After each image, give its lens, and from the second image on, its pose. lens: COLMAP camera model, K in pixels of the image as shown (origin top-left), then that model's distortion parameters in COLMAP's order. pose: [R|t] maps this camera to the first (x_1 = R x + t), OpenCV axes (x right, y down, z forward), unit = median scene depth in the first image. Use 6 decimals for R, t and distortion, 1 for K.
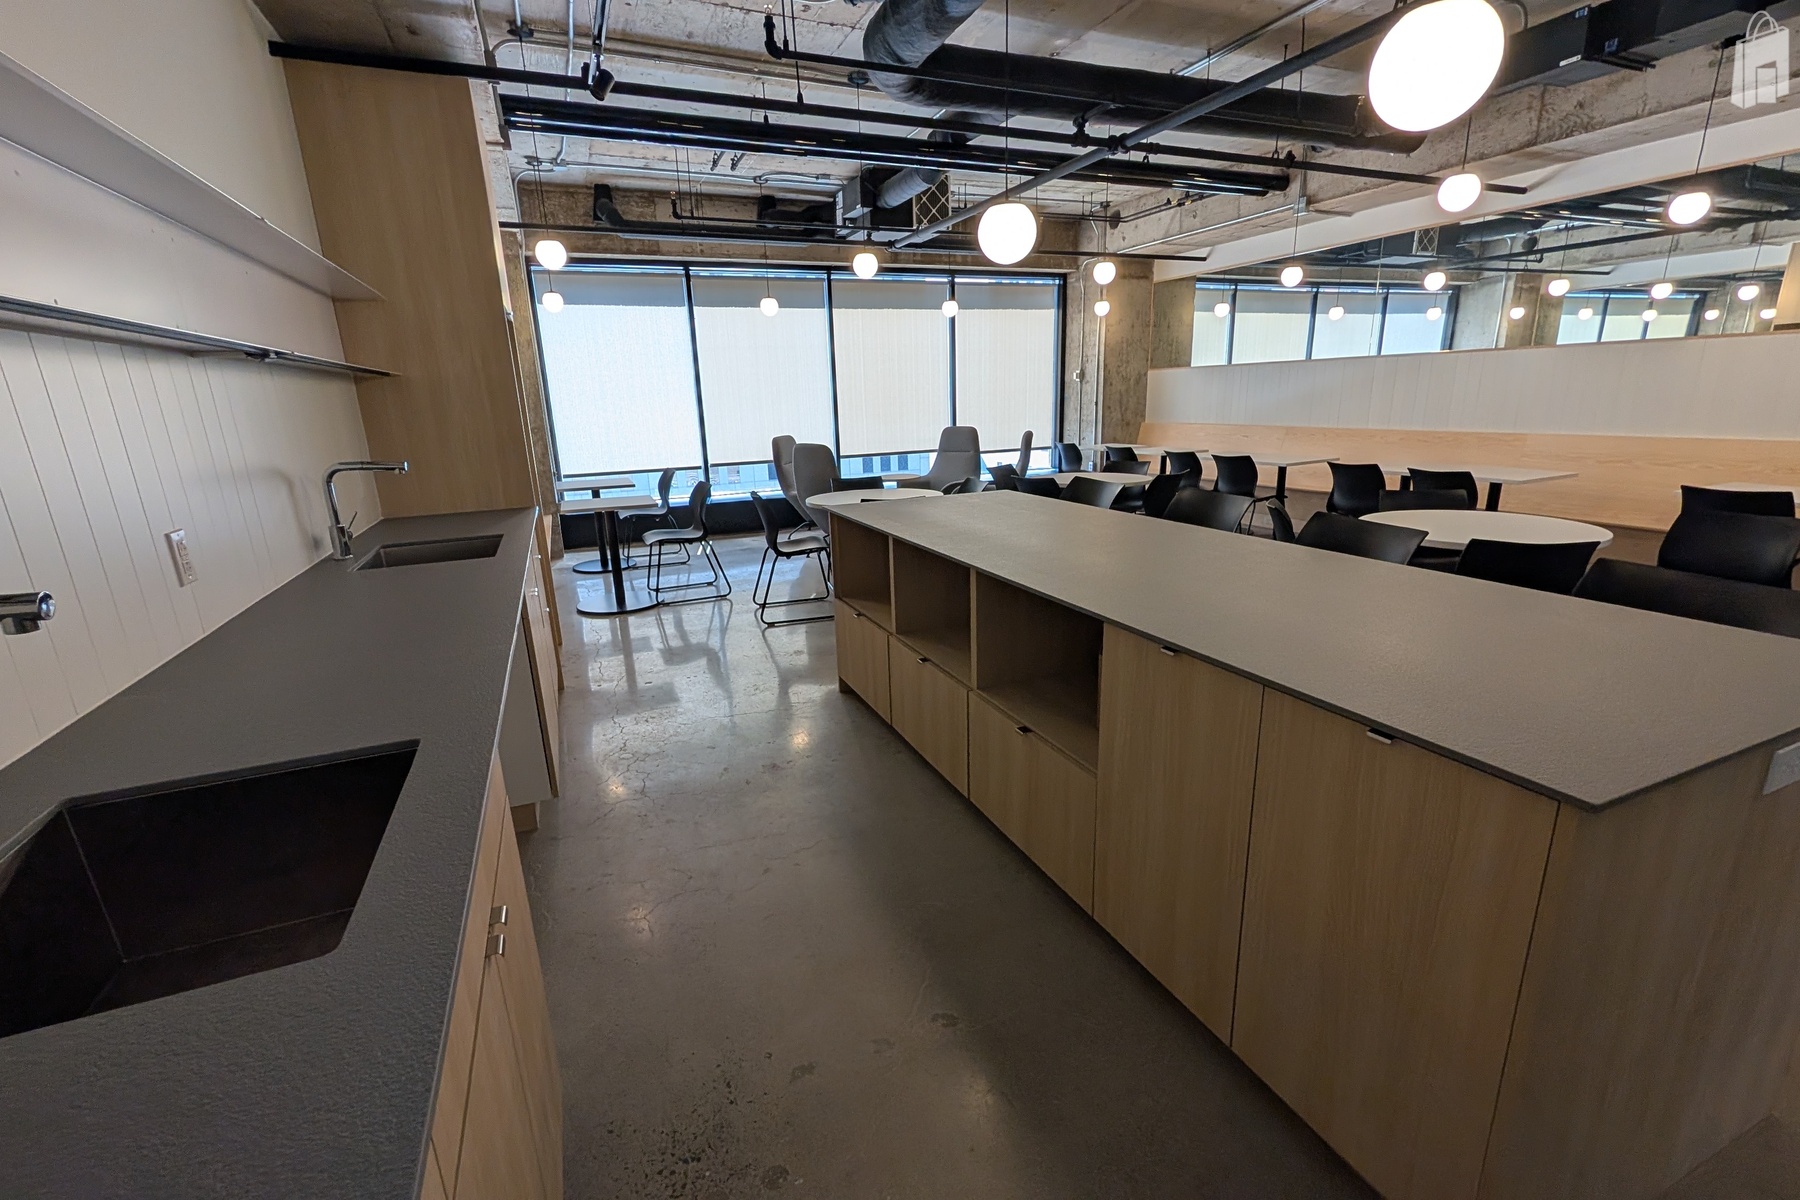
lens RADIAL K [[763.5, 0, 900.0], [0, 763.5, 600.0], [0, 0, 1]] dist [0.000974, -0.000118]
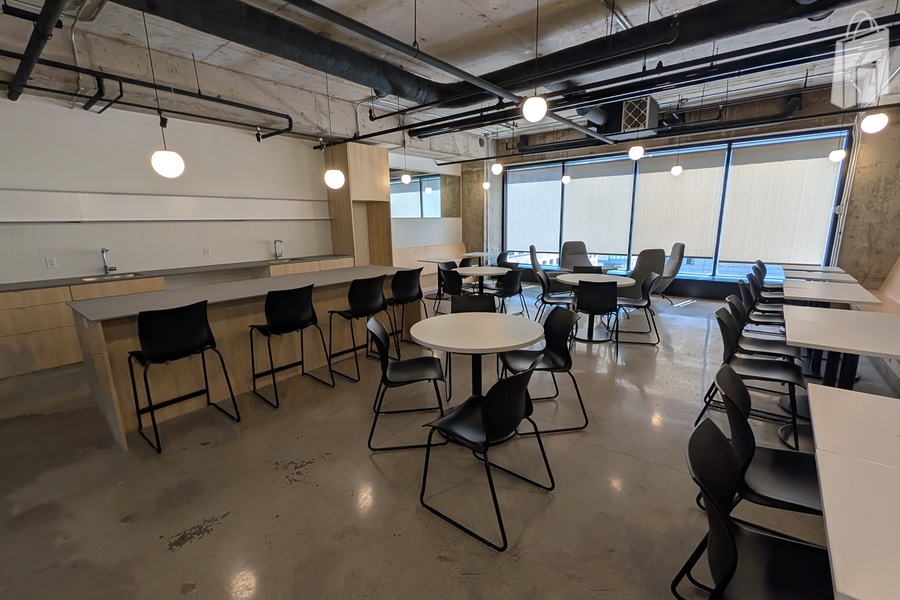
lens RADIAL K [[389.5, 0, 450.4], [0, 389.5, 304.1], [0, 0, 1]] dist [0.002127, -0.000323]
pose [[0.466236, 0.203205, -0.861006, 0.586354], [-0.234528, 0.966829, 0.101183, -0.078396], [0.853007, 0.154754, 0.498428, 0.221604]]
